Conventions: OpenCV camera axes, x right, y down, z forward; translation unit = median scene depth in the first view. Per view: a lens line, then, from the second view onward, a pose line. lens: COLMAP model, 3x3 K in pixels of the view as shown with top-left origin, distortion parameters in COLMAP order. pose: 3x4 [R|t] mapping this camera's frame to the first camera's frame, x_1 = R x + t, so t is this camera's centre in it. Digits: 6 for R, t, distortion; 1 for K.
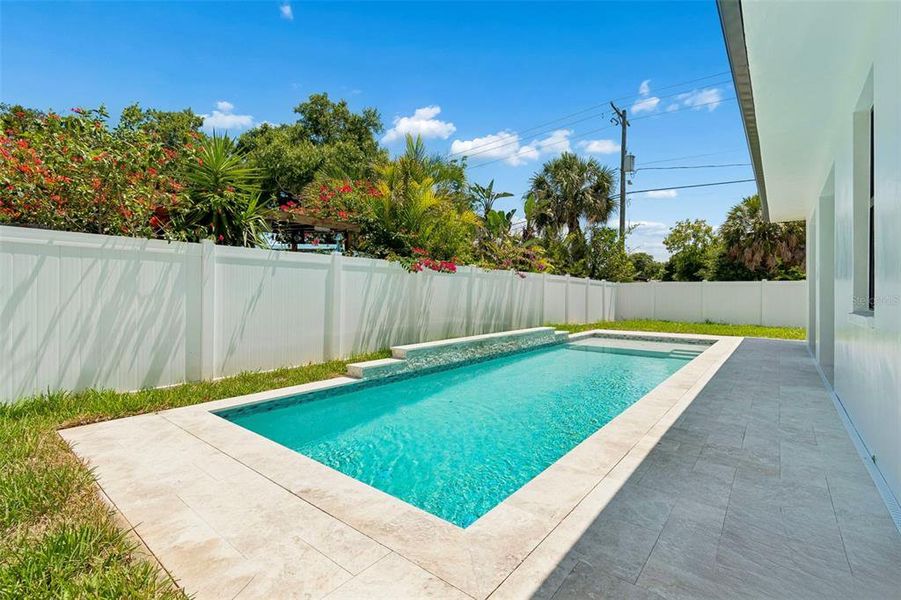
lens RADIAL K [[405.6, 0, 450.5], [0, 405.6, 300.0], [0, 0, 1]] dist [0.001846, 0.000153]
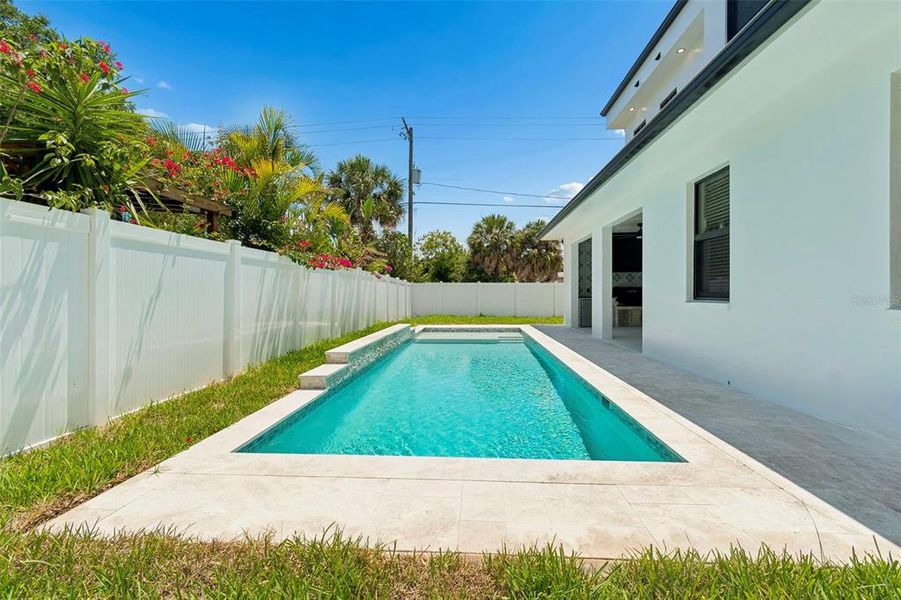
lens RADIAL K [[404.4, 0, 453.5], [0, 404.4, 299.5], [0, 0, 1]] dist [0.001323, 0.000063]
pose [[0.813501, -0.010961, 0.581461, -0.128722], [0.010676, 0.999935, 0.003913, 0.000104], [-0.581466, 0.003025, 0.813565, 0.032425]]
